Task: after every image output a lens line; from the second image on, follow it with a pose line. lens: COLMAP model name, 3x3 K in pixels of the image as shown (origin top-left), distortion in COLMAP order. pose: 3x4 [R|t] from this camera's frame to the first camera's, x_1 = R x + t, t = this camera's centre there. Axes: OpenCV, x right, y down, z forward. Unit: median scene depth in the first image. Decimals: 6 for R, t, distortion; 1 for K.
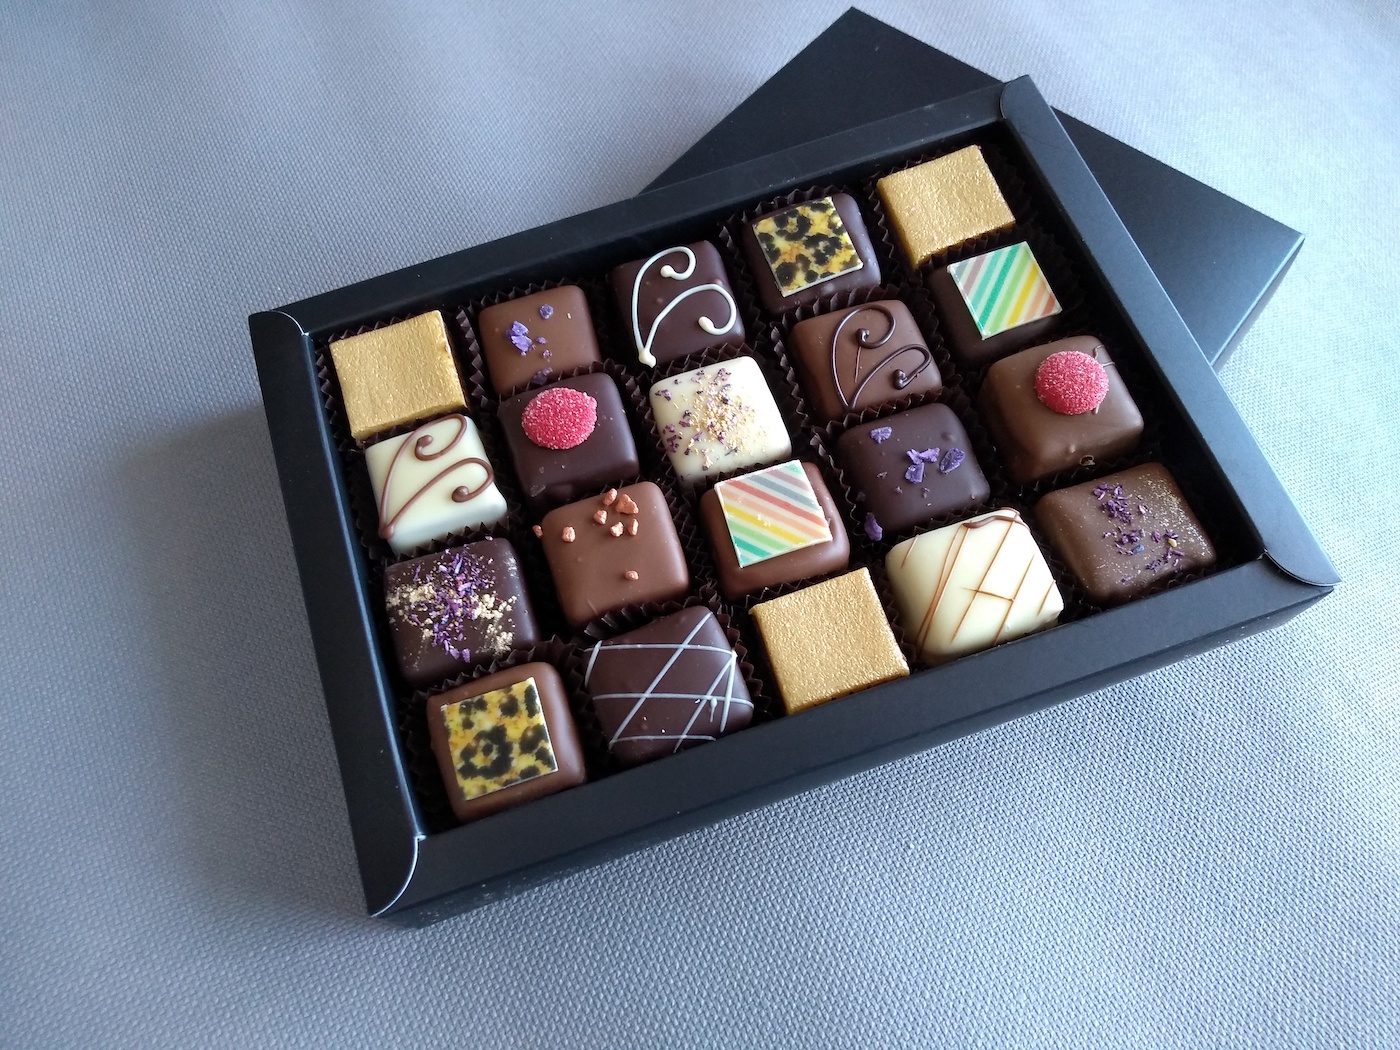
lens RADIAL K [[1073.8, 0, 698.4], [0, 1073.8, 546.1], [0, 0, 1]] dist [-0.037800, -0.005757]
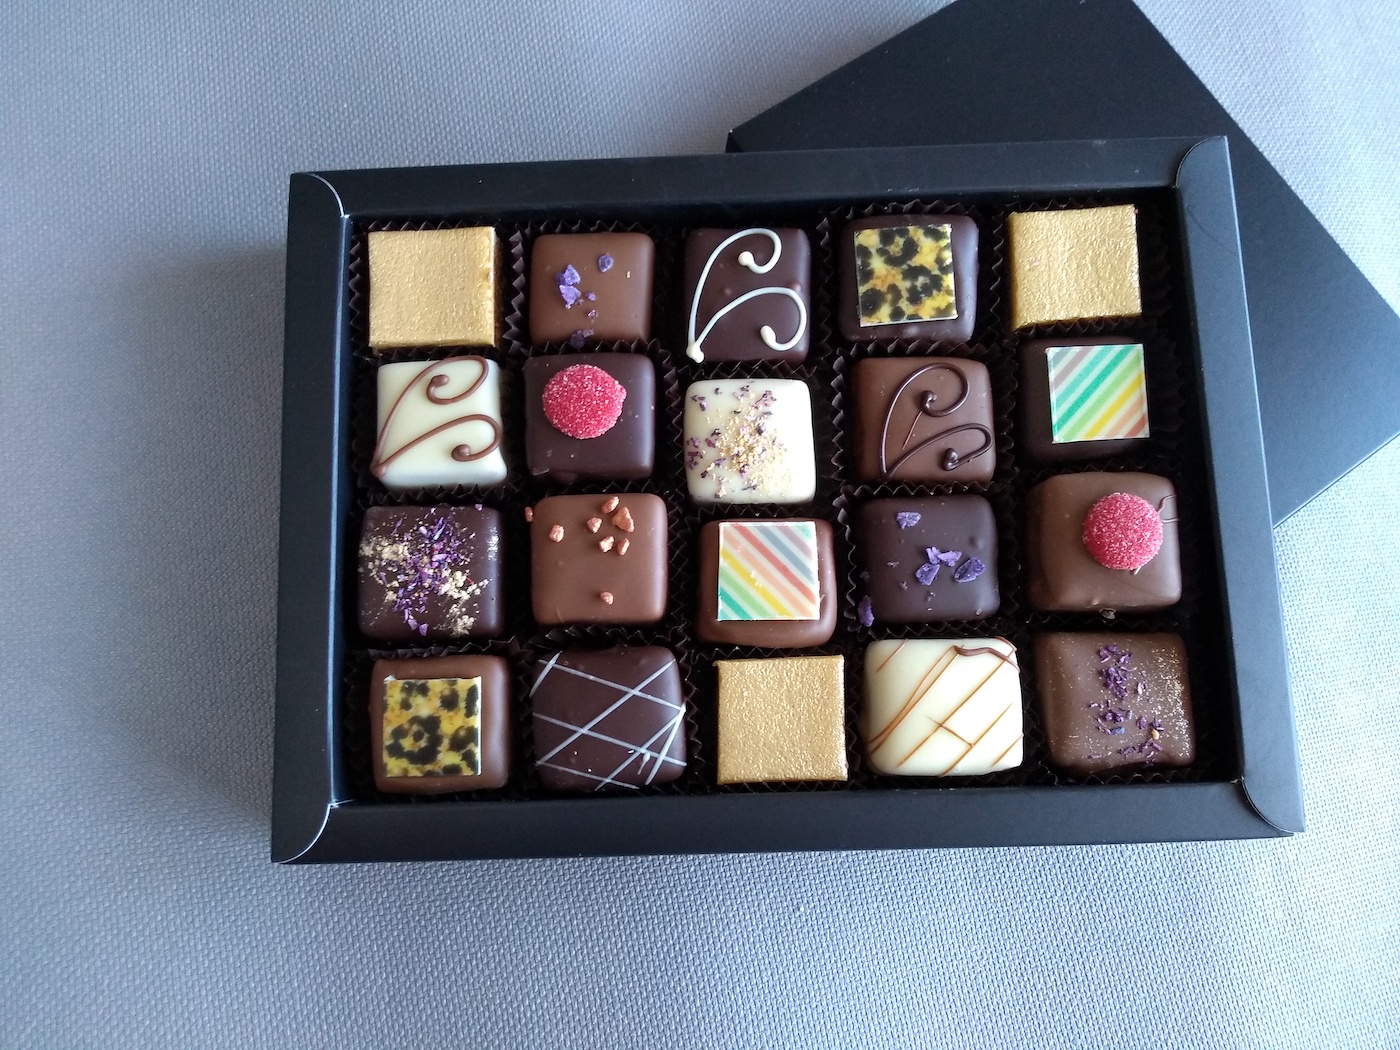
lens RADIAL K [[1073.8, 0, 698.4], [0, 1073.8, 546.1], [0, 0, 1]] dist [-0.037800, -0.005757]
pose [[0.956922, 0.290285, -0.005925, 0.008843], [-0.279263, 0.925790, 0.254803, -0.277927], [0.079451, -0.242172, 0.966975, 0.081062]]
